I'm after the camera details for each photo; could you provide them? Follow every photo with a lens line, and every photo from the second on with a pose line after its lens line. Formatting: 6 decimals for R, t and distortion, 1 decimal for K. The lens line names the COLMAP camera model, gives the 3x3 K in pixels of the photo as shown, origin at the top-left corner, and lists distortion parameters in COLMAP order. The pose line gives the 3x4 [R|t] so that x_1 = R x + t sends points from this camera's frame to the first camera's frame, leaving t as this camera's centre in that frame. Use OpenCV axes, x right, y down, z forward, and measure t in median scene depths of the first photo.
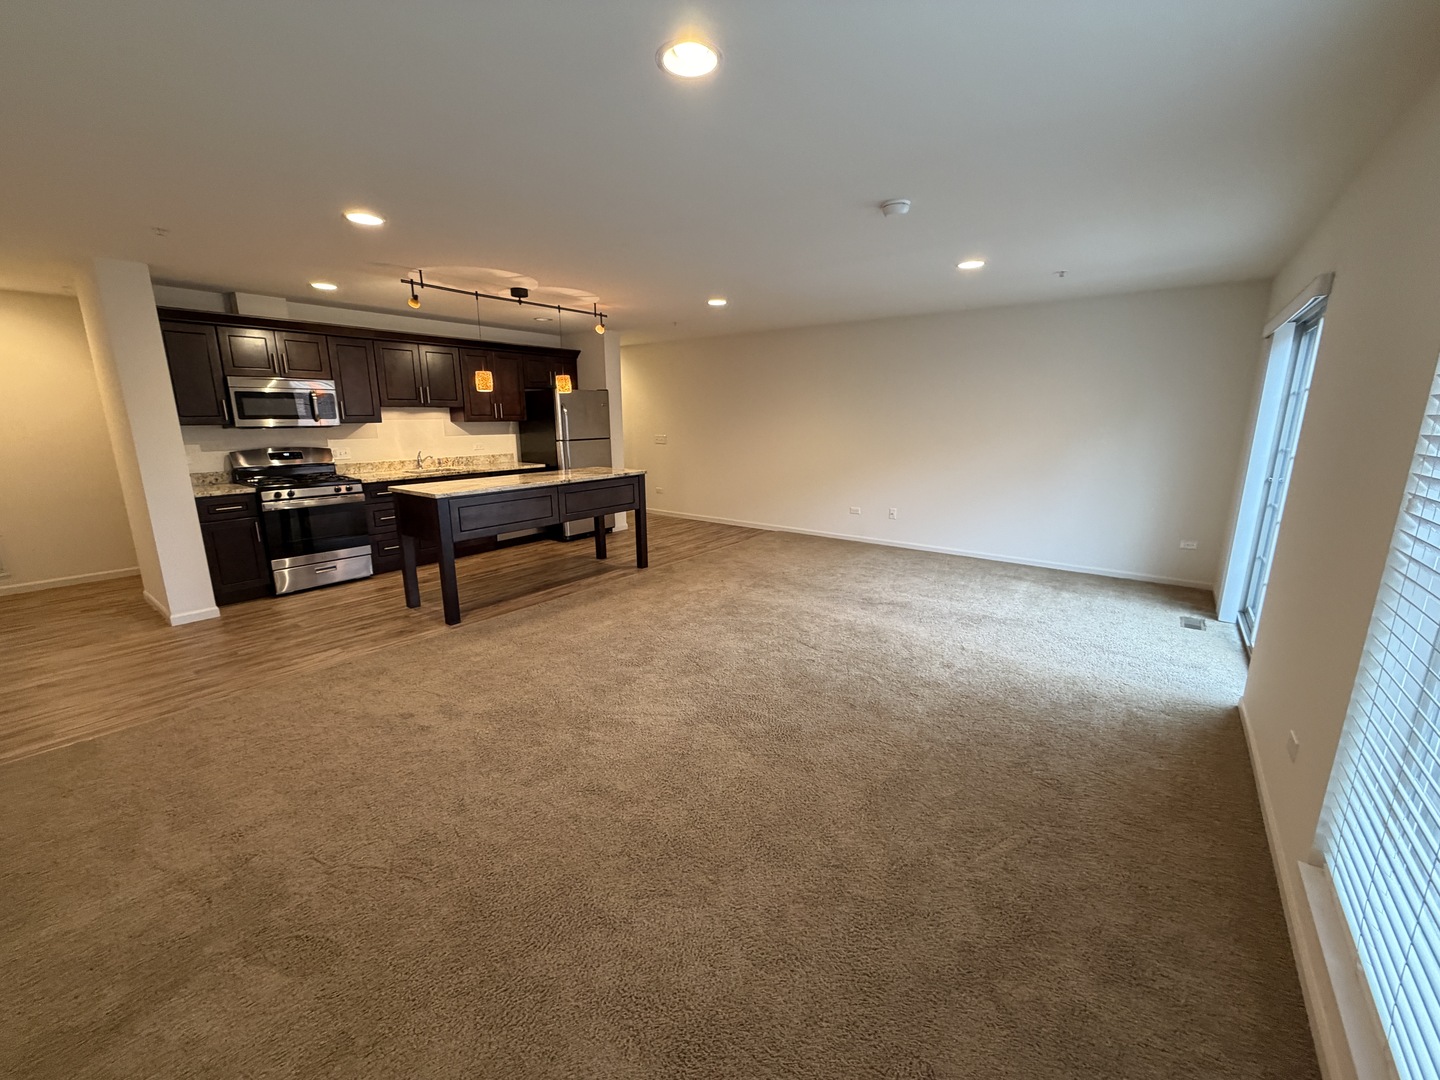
lens RADIAL K [[575.6, 0, 715.2], [0, 575.6, 544.8], [0, 0, 1]] dist [-0.000939, 0.000078]
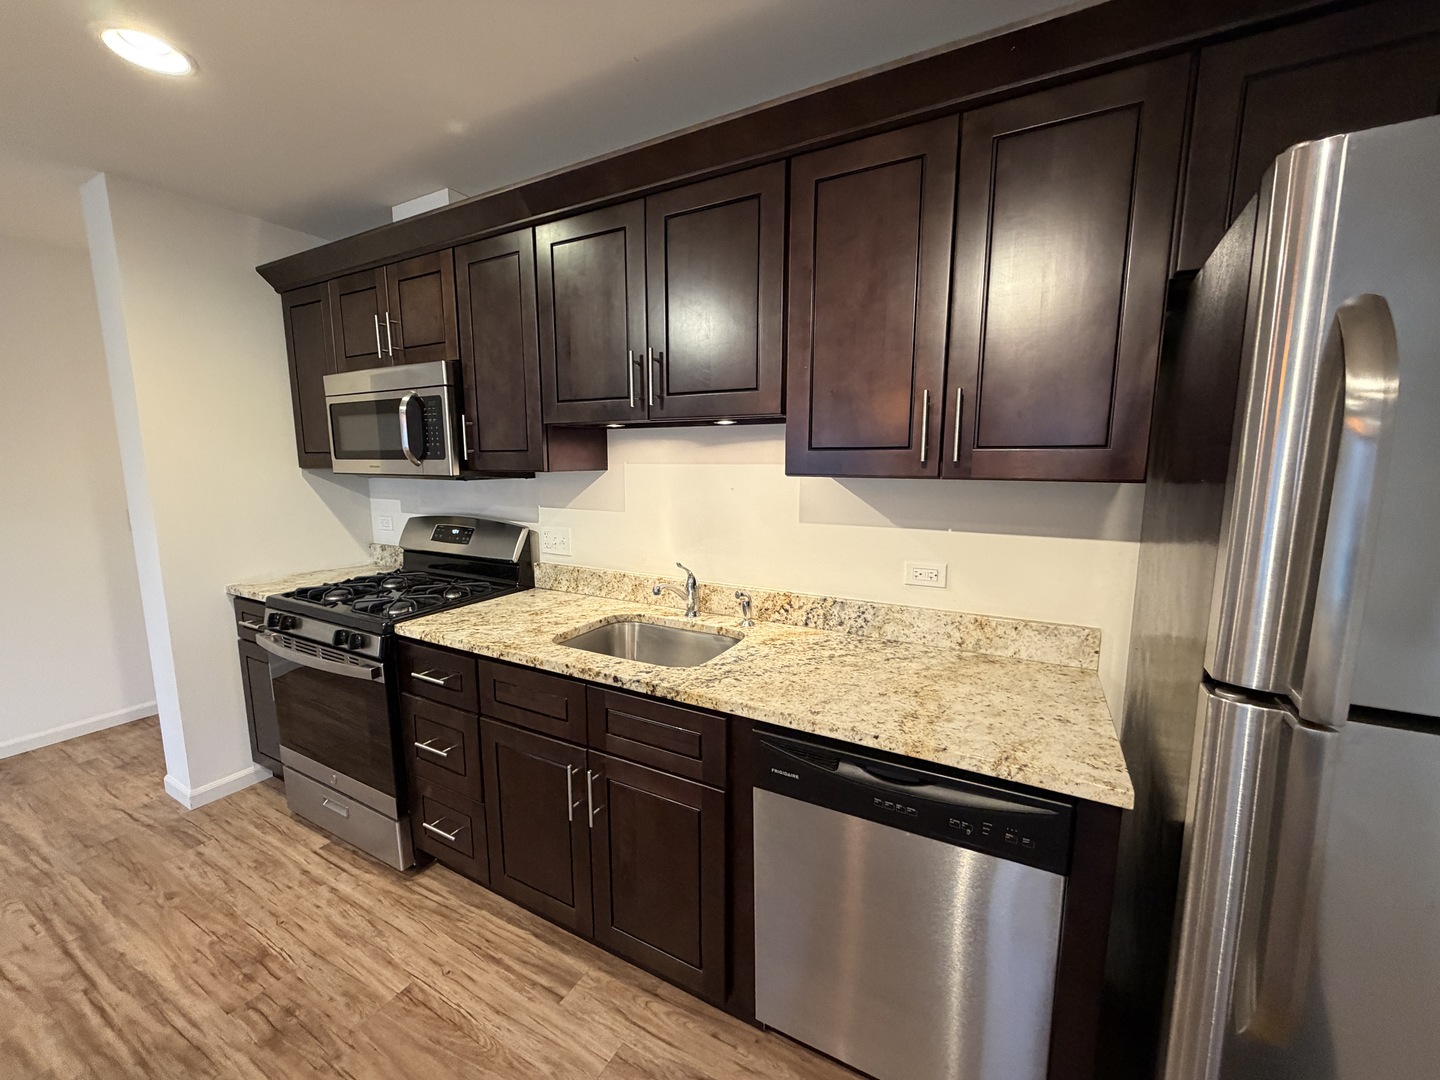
lens RADIAL K [[575.6, 0, 715.2], [0, 575.6, 544.8], [0, 0, 1]] dist [-0.000939, 0.000078]
pose [[0.154111, 0.152209, -0.976259, -0.237061], [-0.217226, 0.969108, 0.116803, -0.247983], [0.963879, 0.194068, 0.182414, 1.116308]]
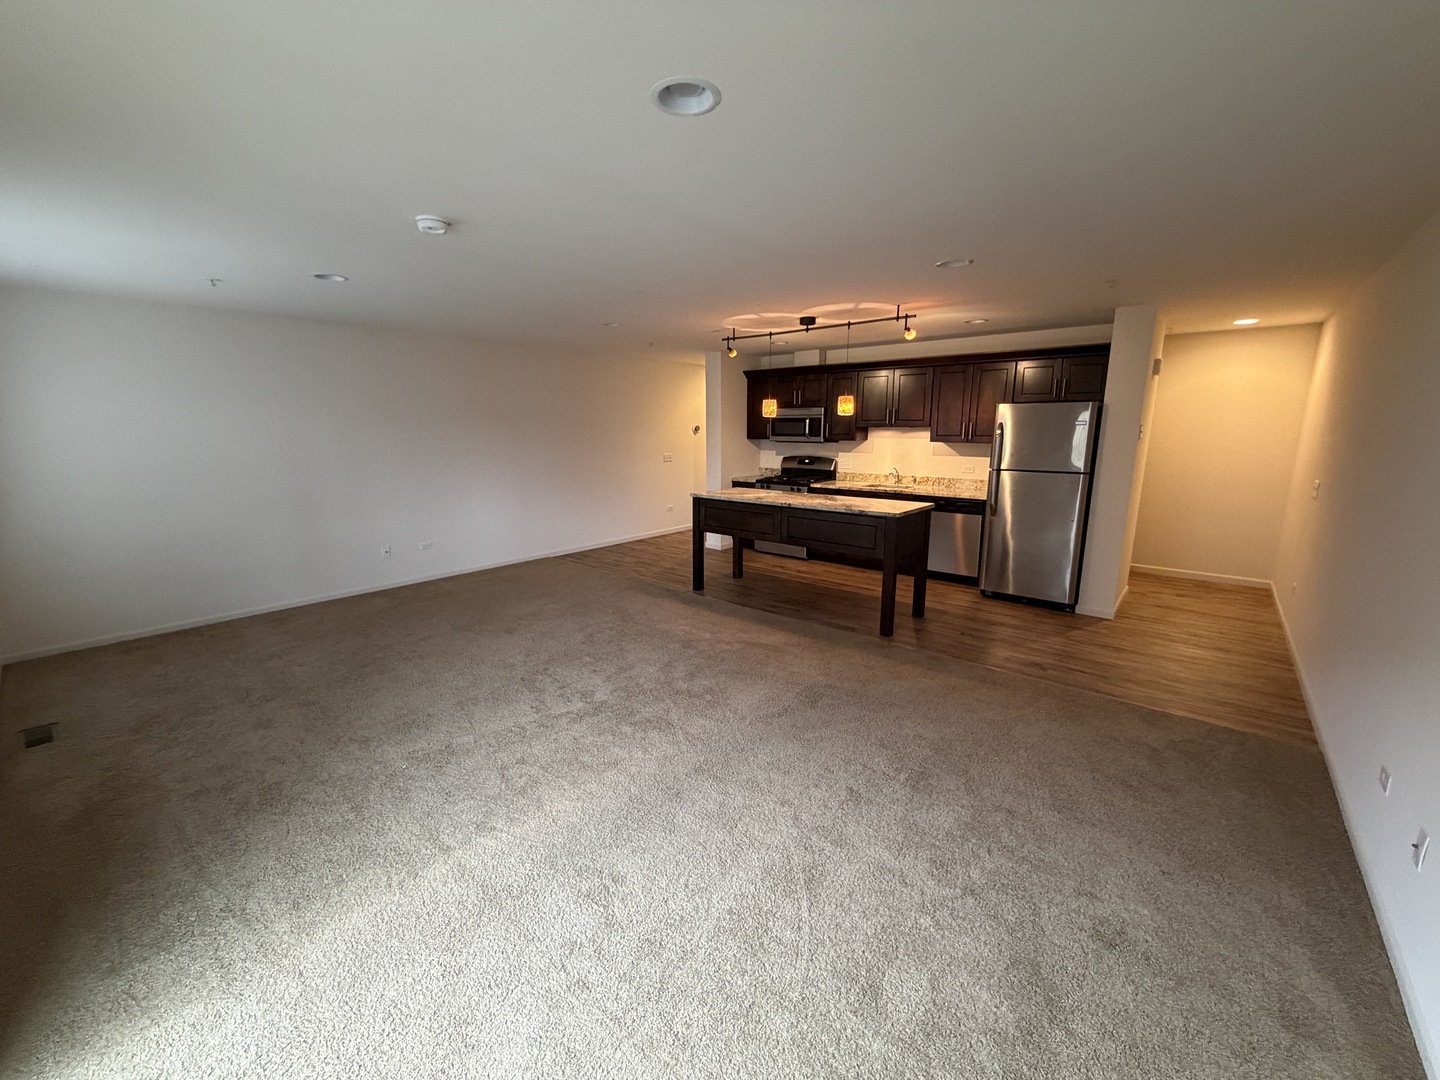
lens RADIAL K [[575.6, 0, 715.2], [0, 575.6, 544.8], [0, 0, 1]] dist [-0.000939, 0.000078]
pose [[-0.038844, 0.204135, -0.978172, 0.678349], [-0.219373, 0.953287, 0.207653, -0.204038], [0.974867, 0.222651, 0.007753, 0.810104]]
